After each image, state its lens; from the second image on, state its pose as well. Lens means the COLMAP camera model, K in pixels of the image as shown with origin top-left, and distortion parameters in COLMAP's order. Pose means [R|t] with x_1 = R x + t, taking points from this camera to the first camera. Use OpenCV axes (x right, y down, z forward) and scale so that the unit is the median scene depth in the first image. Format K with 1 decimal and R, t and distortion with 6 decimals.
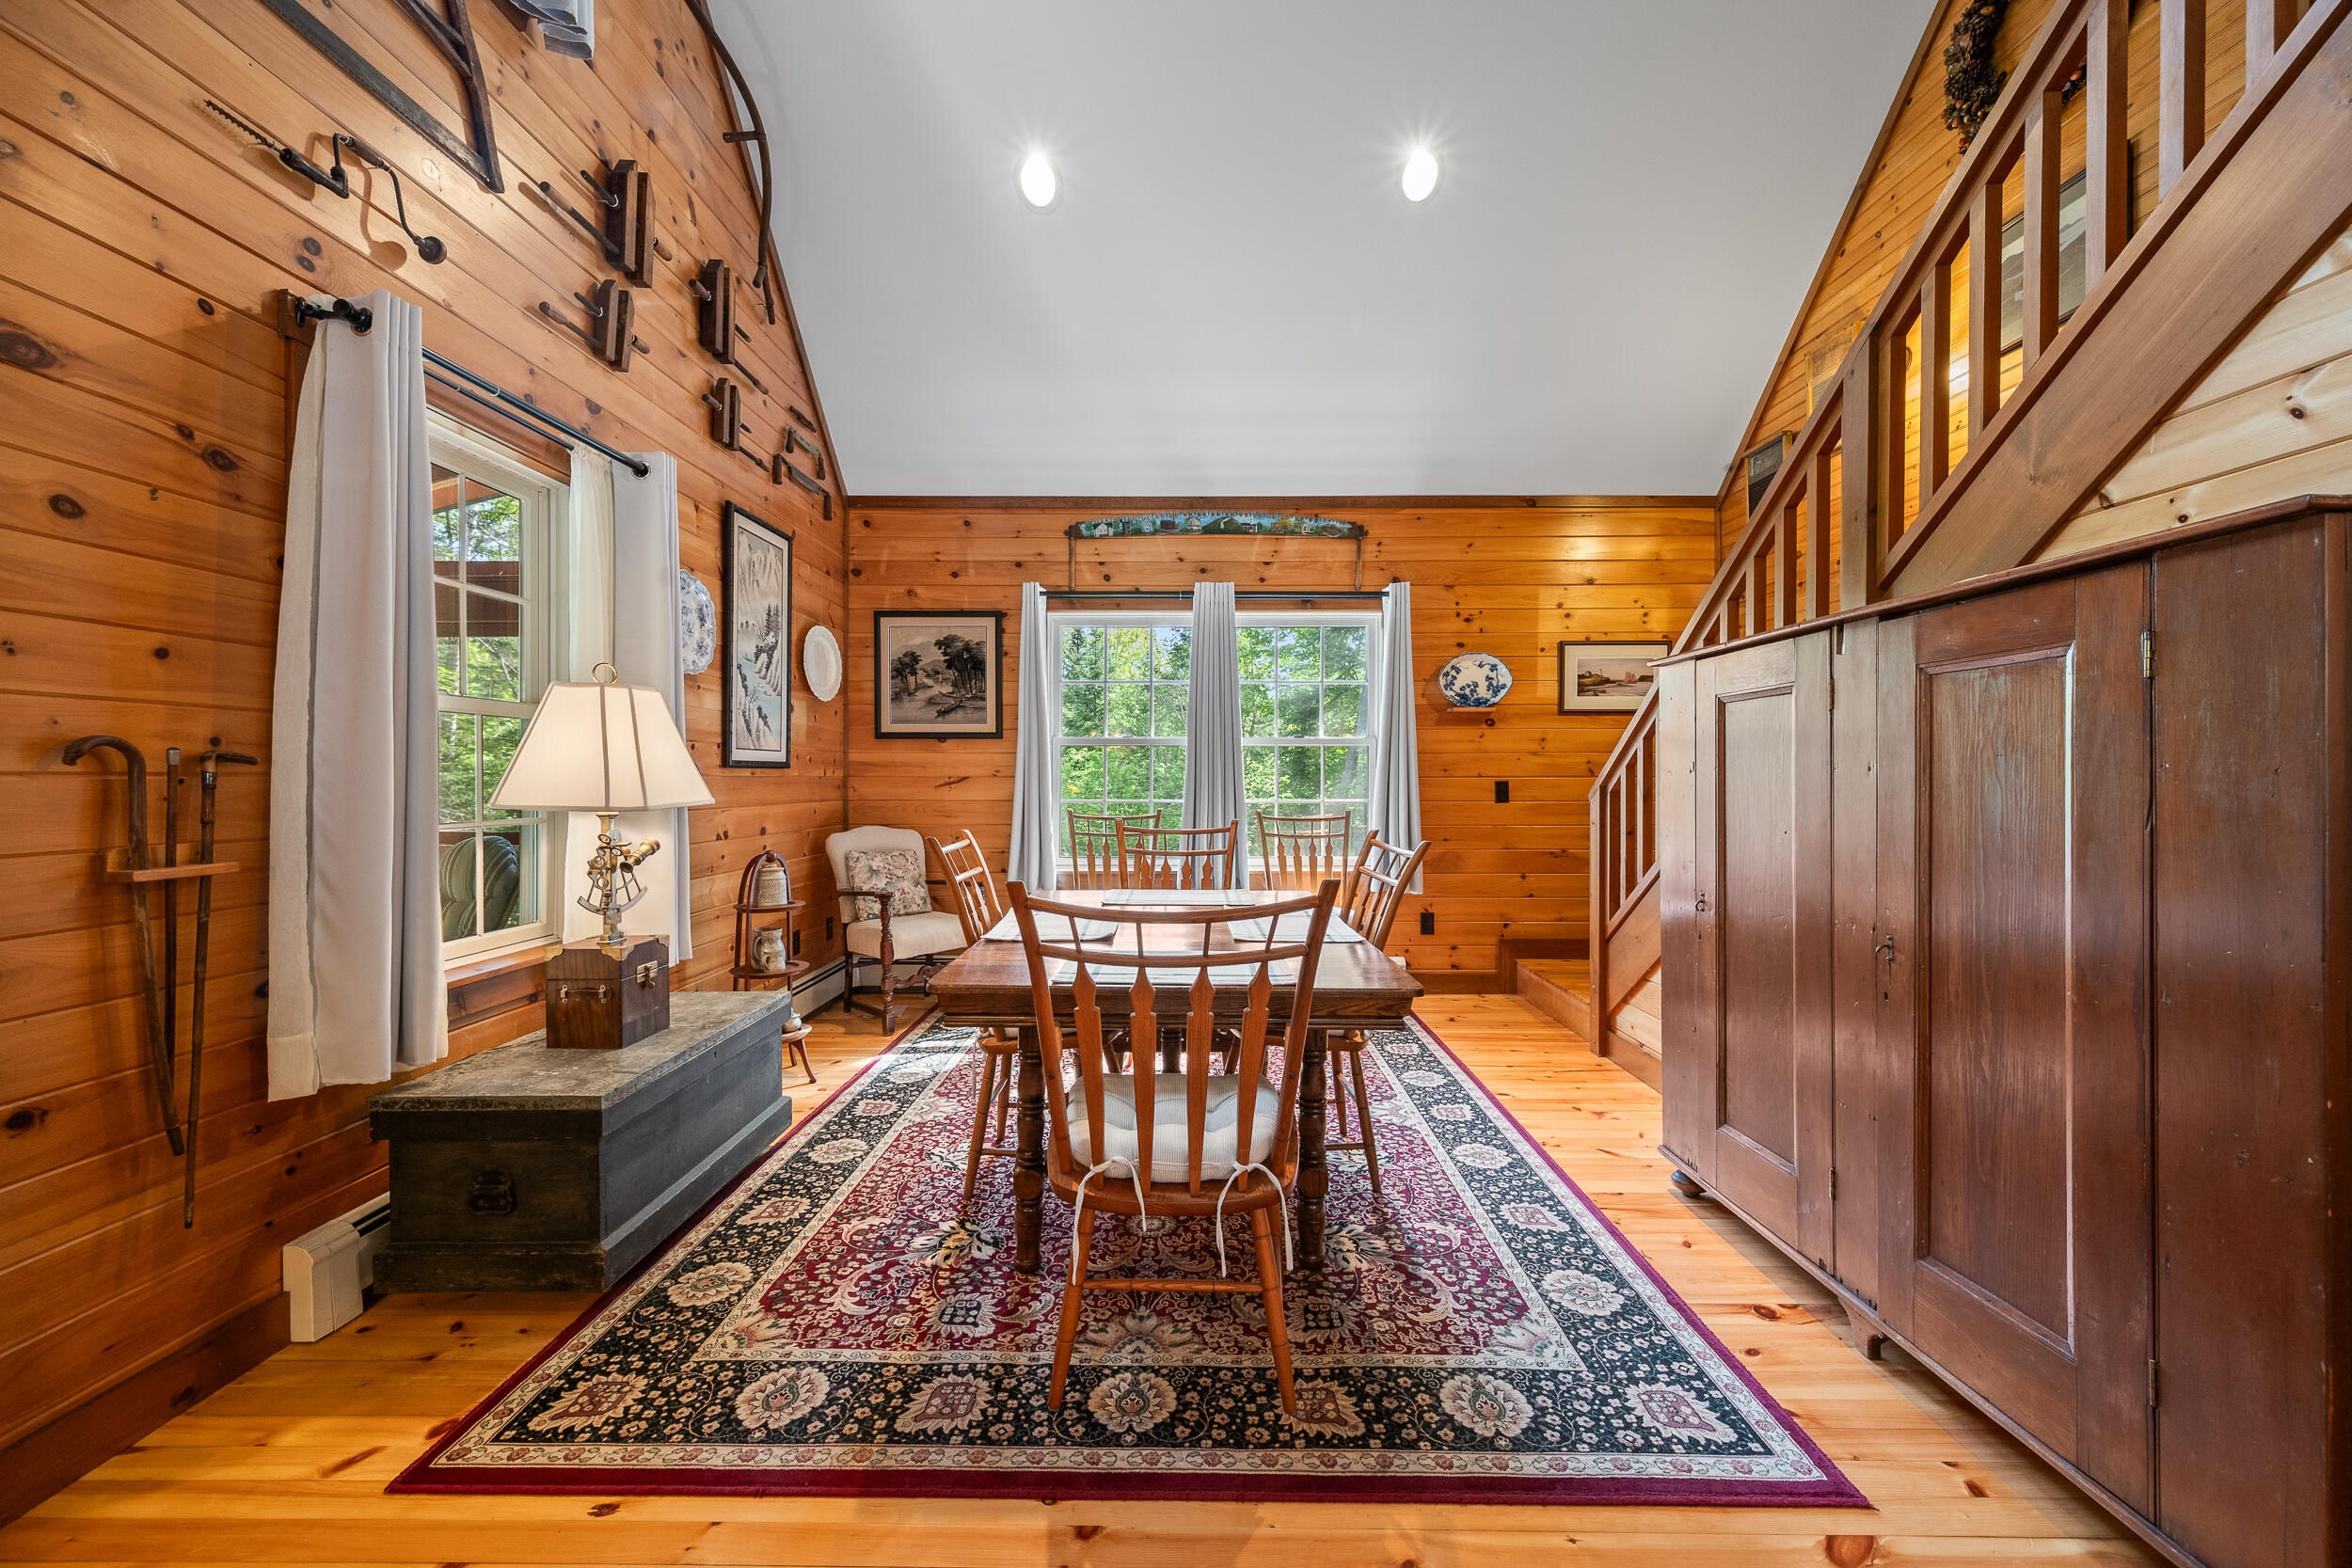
lens RADIAL K [[934.3, 0, 1189.1], [0, 934.3, 787.5], [0, 0, 1]] dist [0.002056, -0.001014]
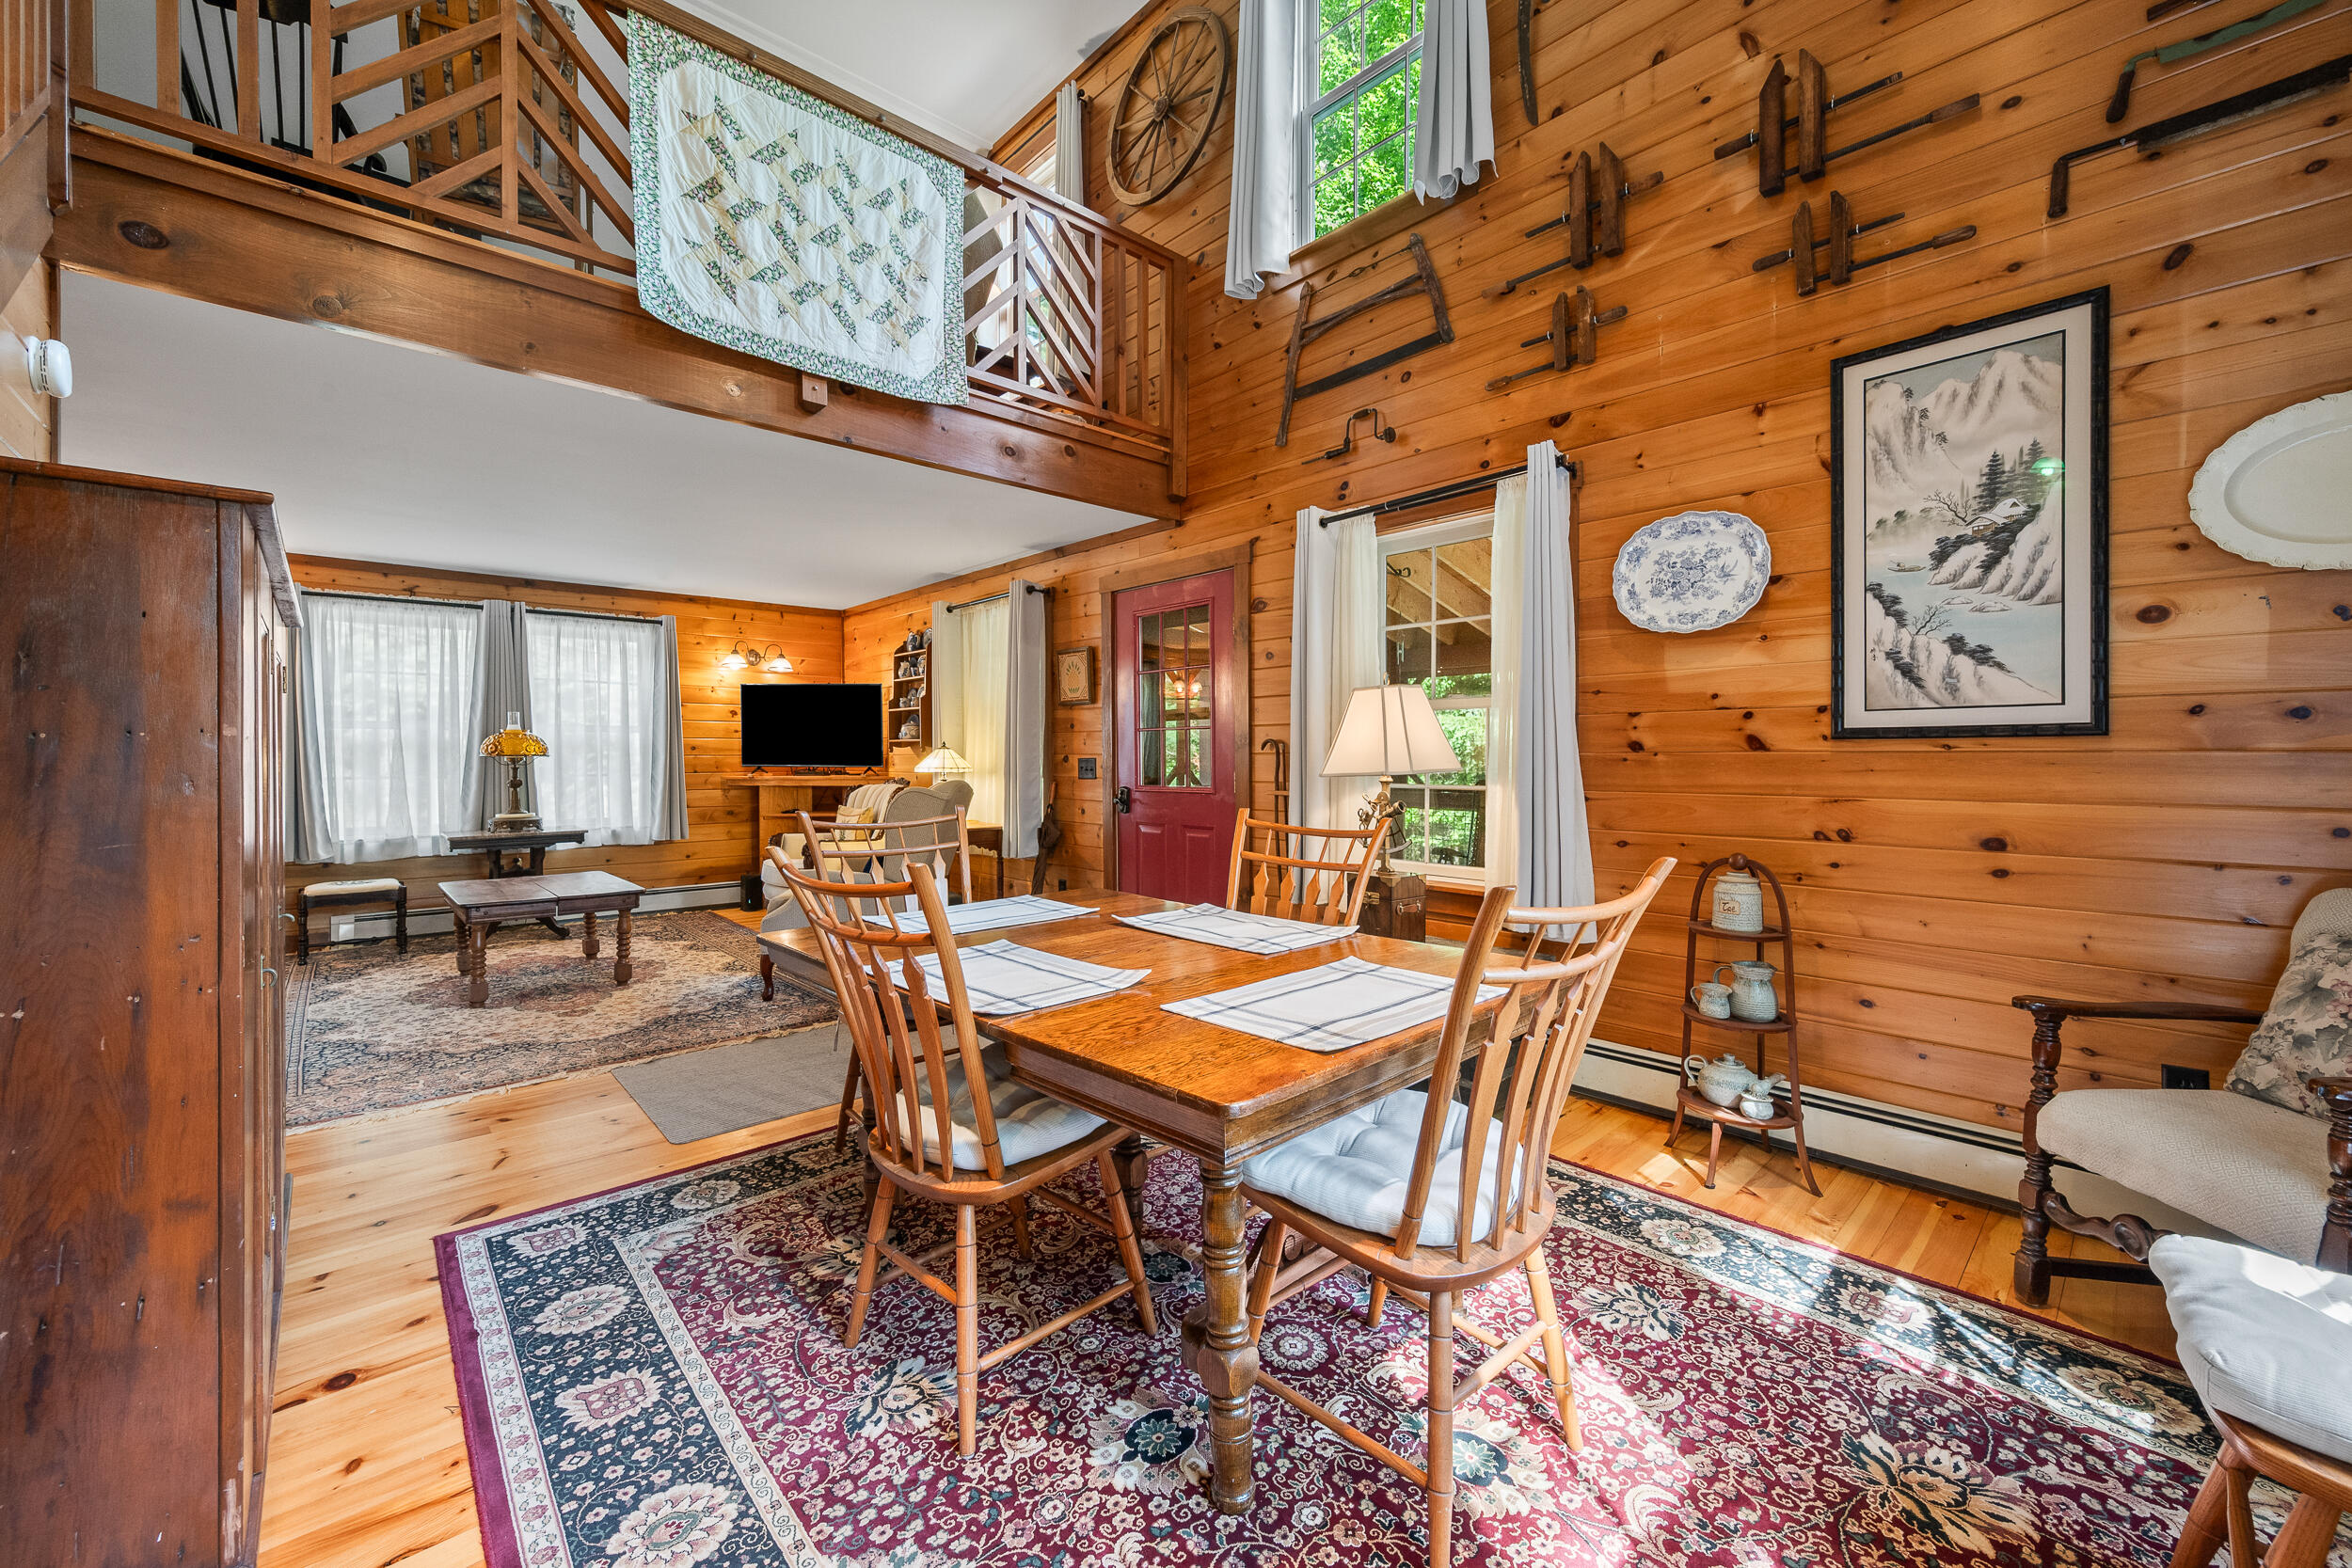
lens RADIAL K [[934.3, 0, 1176.9], [0, 934.3, 760.9], [0, 0, 1]] dist [0.002056, -0.001014]
pose [[-0.745791, 0.004203, -0.666167, 0.308109], [-0.006204, 0.999893, 0.013254, -0.009085], [0.666151, 0.014018, -0.745685, 1.070224]]
